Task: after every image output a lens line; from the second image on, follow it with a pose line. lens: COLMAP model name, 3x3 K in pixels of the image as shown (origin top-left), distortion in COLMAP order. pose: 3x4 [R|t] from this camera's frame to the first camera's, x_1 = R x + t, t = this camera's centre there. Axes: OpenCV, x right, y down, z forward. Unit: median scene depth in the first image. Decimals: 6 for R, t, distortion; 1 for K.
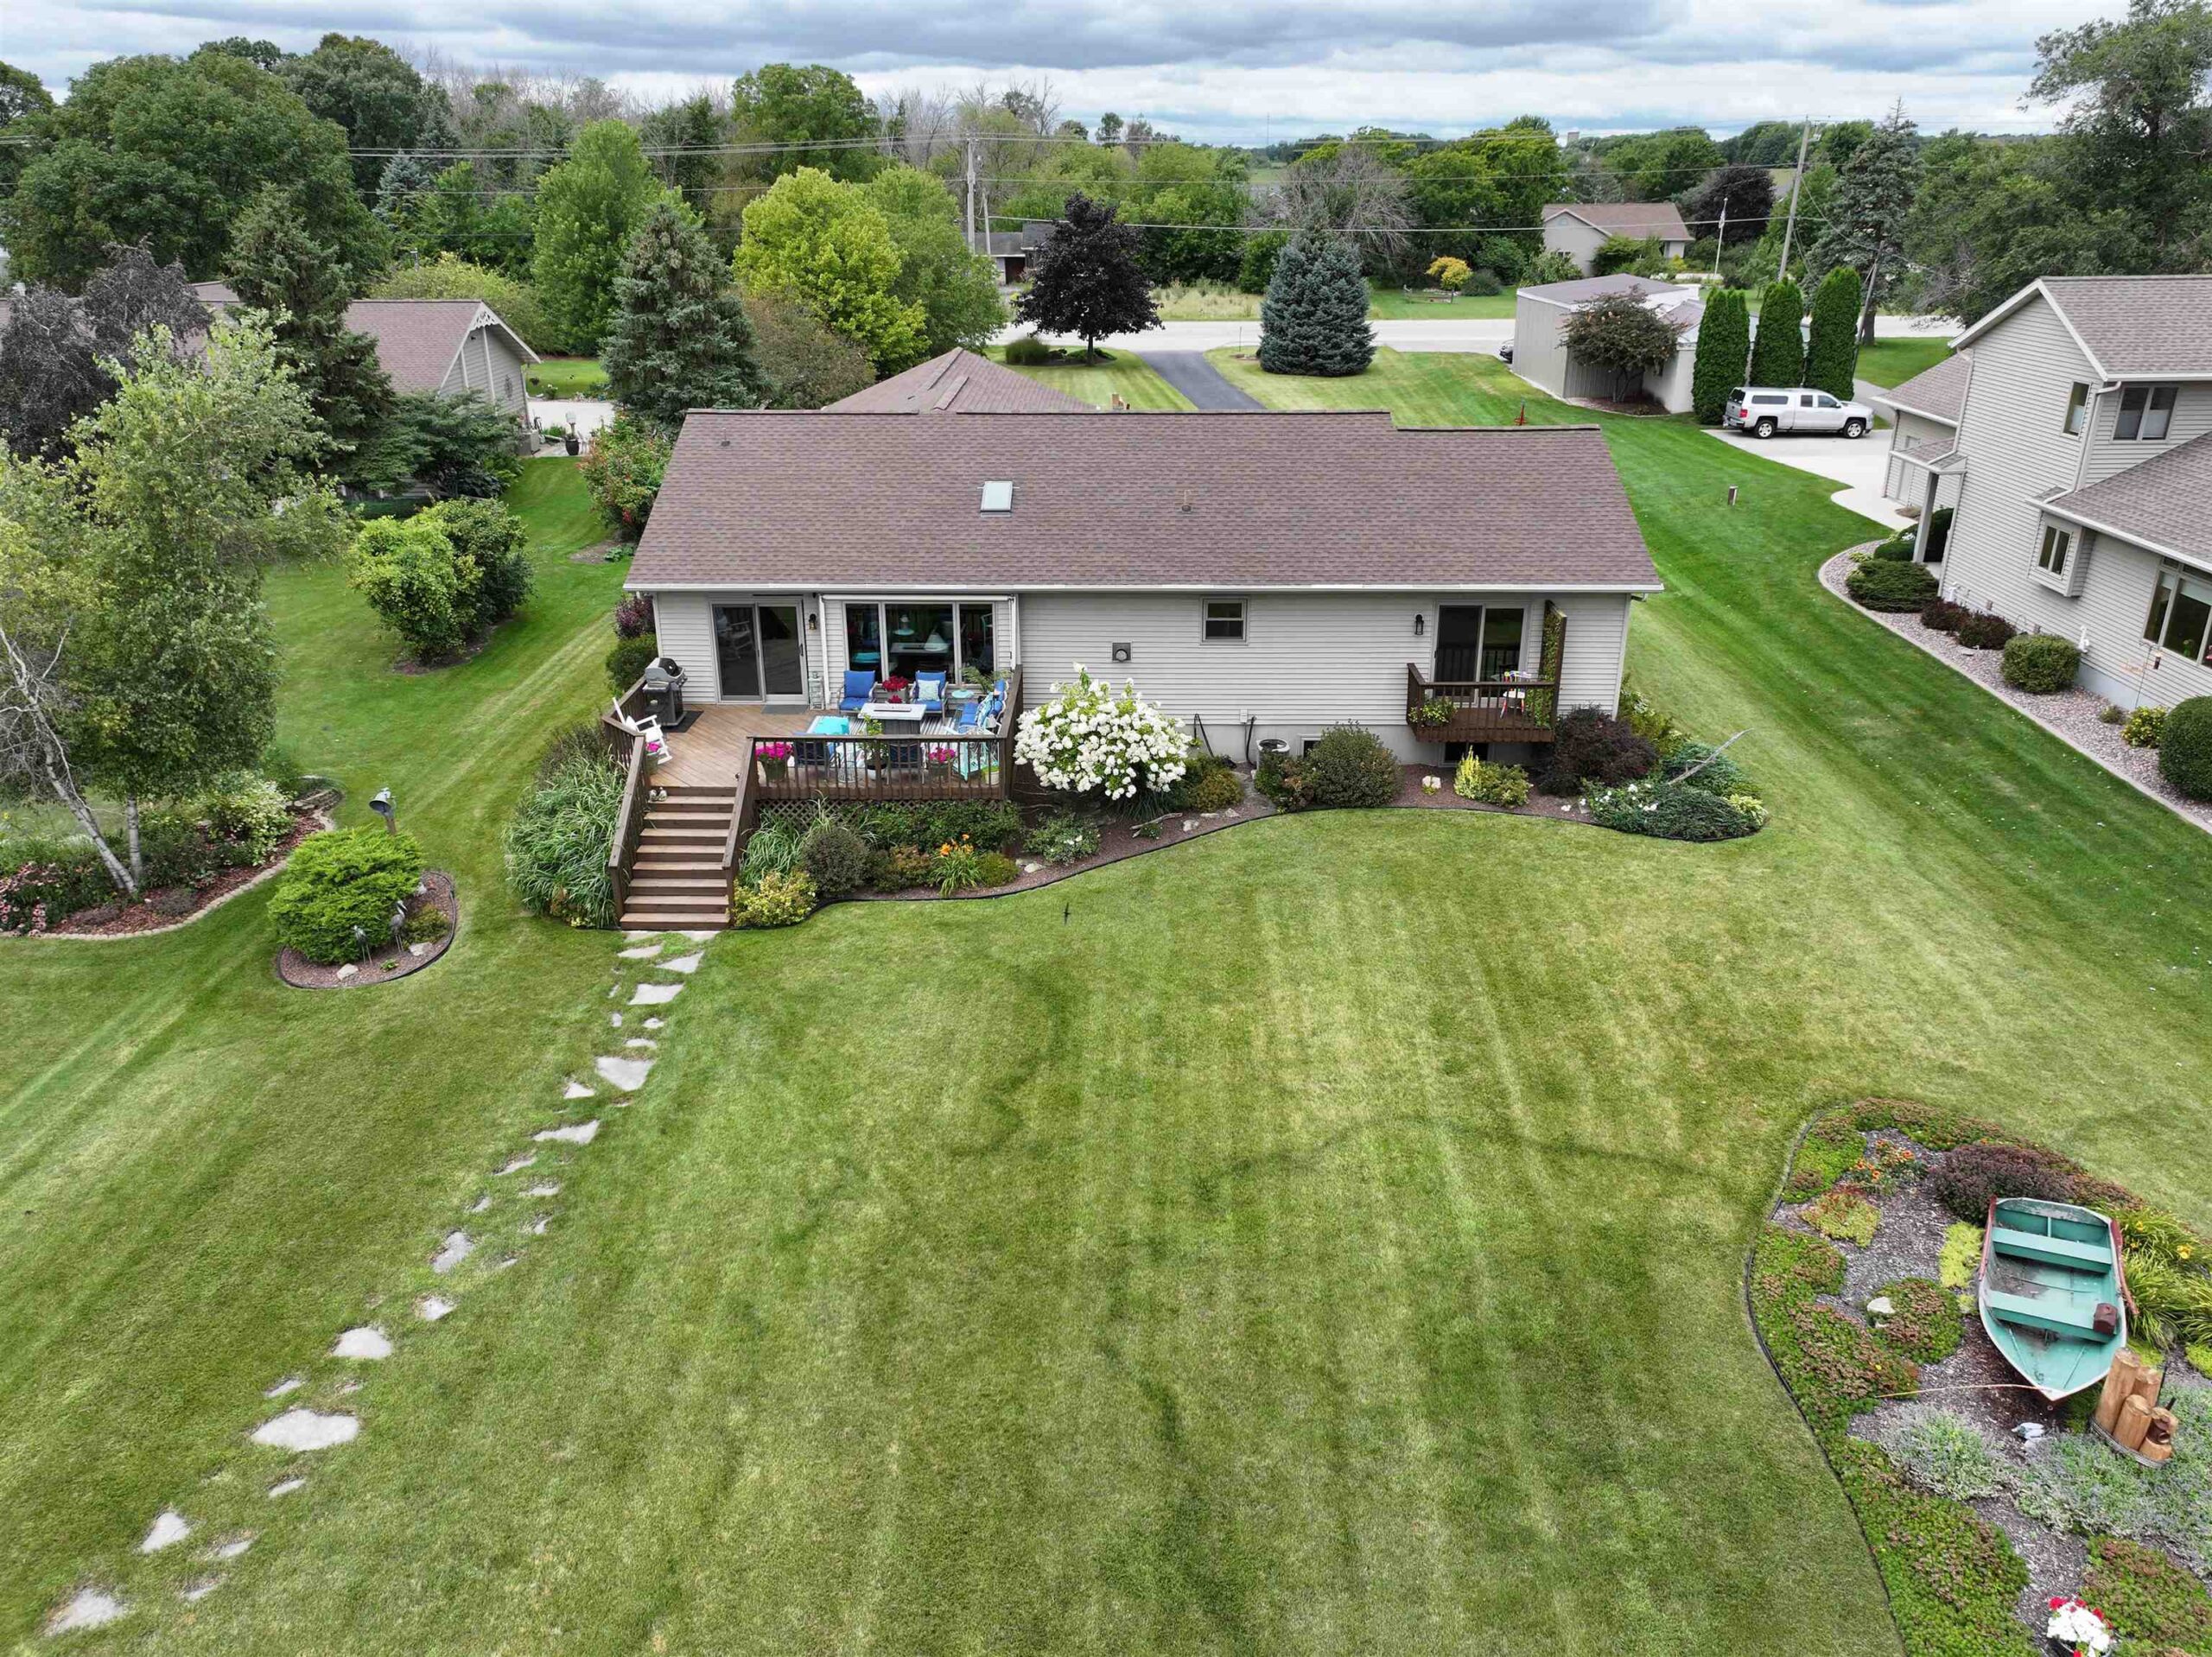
lens RADIAL K [[1645.8, 0, 1089.1], [0, 1645.8, 776.6], [0, 0, 1]] dist [0.004080, 0.008372]
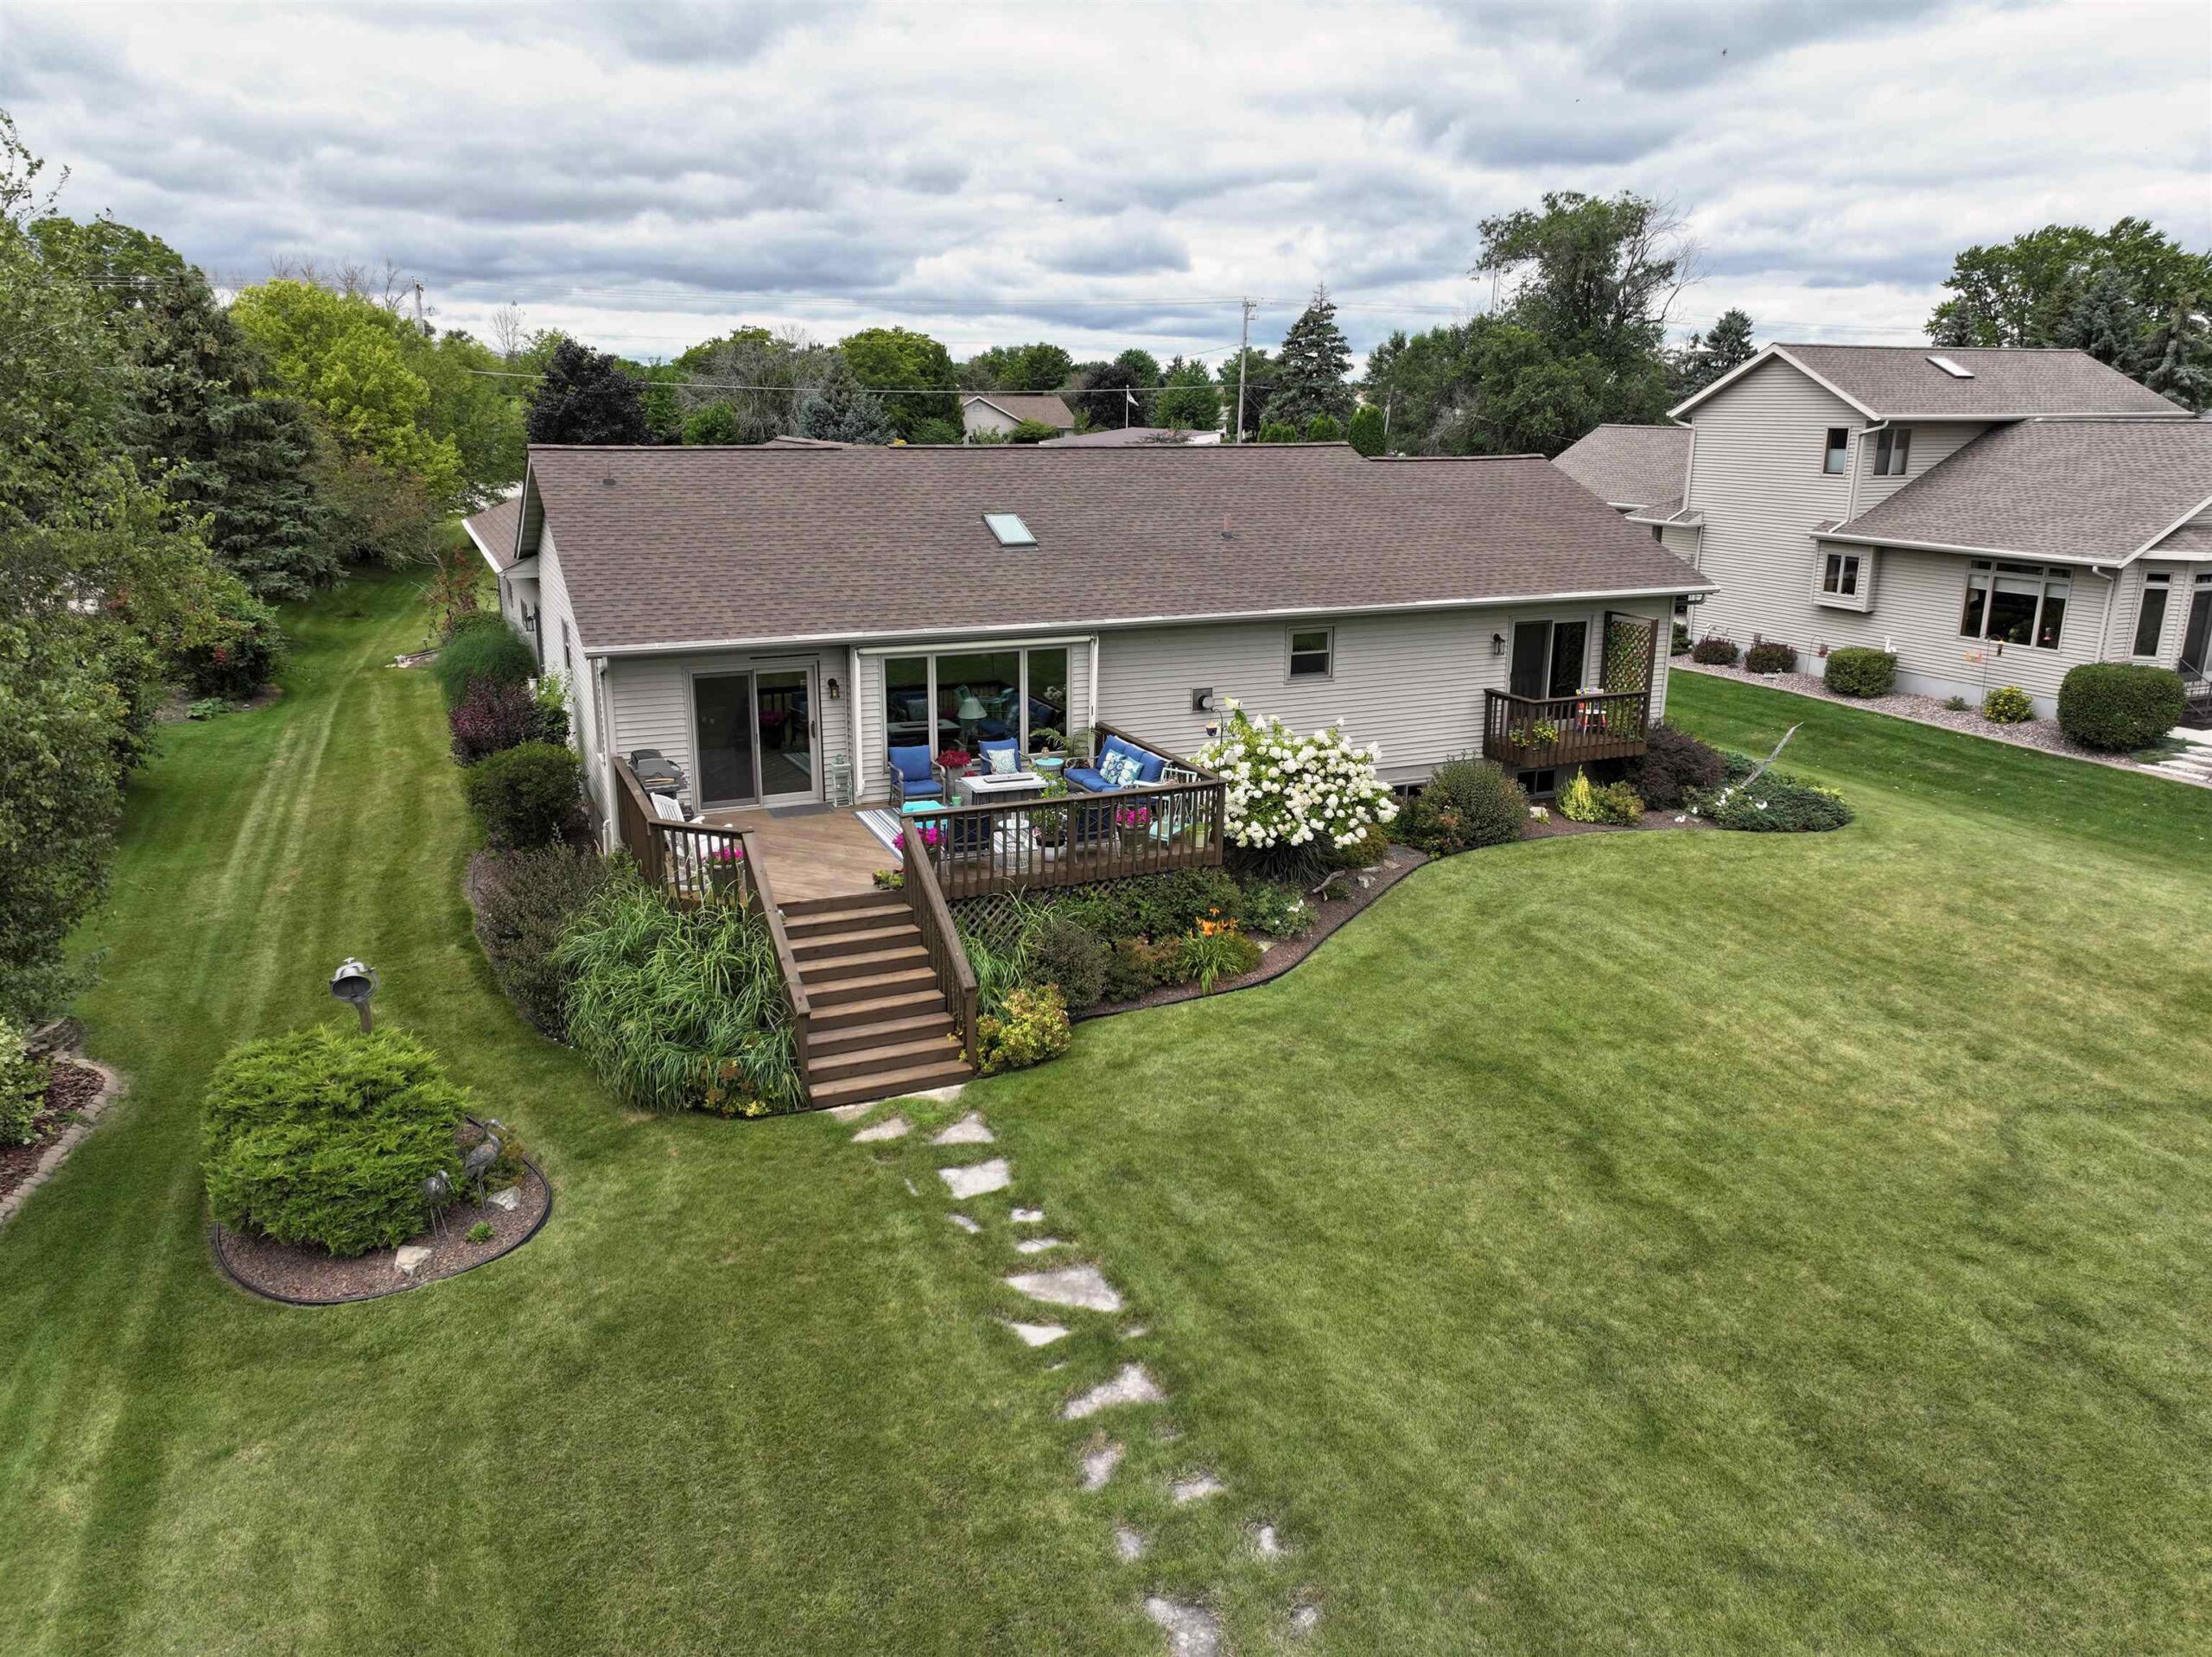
lens RADIAL K [[1612.8, 0, 1211.6], [0, 1612.8, 744.5], [0, 0, 1]] dist [0.005884, 0.003201]
pose [[0.889807, -0.084186, 0.448504, -0.348102], [0.145629, 0.983831, -0.104251, 0.032913], [-0.432476, 0.158078, 0.887680, 0.278541]]
